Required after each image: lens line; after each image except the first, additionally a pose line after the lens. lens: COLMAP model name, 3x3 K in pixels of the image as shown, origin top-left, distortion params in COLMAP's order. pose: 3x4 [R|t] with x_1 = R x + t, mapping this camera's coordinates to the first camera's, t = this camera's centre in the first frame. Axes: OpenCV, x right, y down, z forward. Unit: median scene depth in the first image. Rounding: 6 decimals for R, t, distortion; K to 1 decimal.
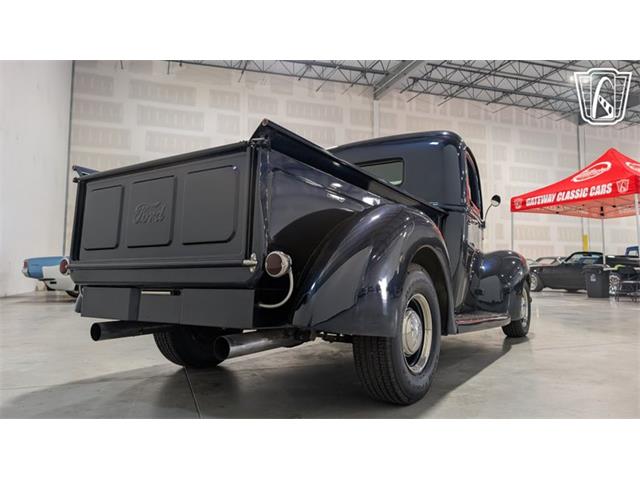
lens RADIAL K [[469.5, 0, 333.9], [0, 469.5, 229.1], [0, 0, 1]] dist [0.021701, -0.016454]
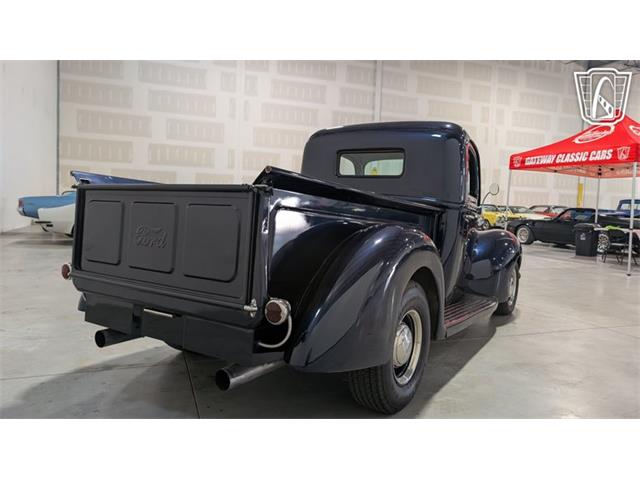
lens RADIAL K [[469.5, 0, 335.7], [0, 469.5, 228.6], [0, 0, 1]] dist [0.021701, -0.016454]
pose [[0.999082, 0.039713, 0.016048, -0.006892], [-0.041582, 0.989140, 0.140969, -0.119609], [-0.010275, -0.141507, 0.989884, -0.001505]]
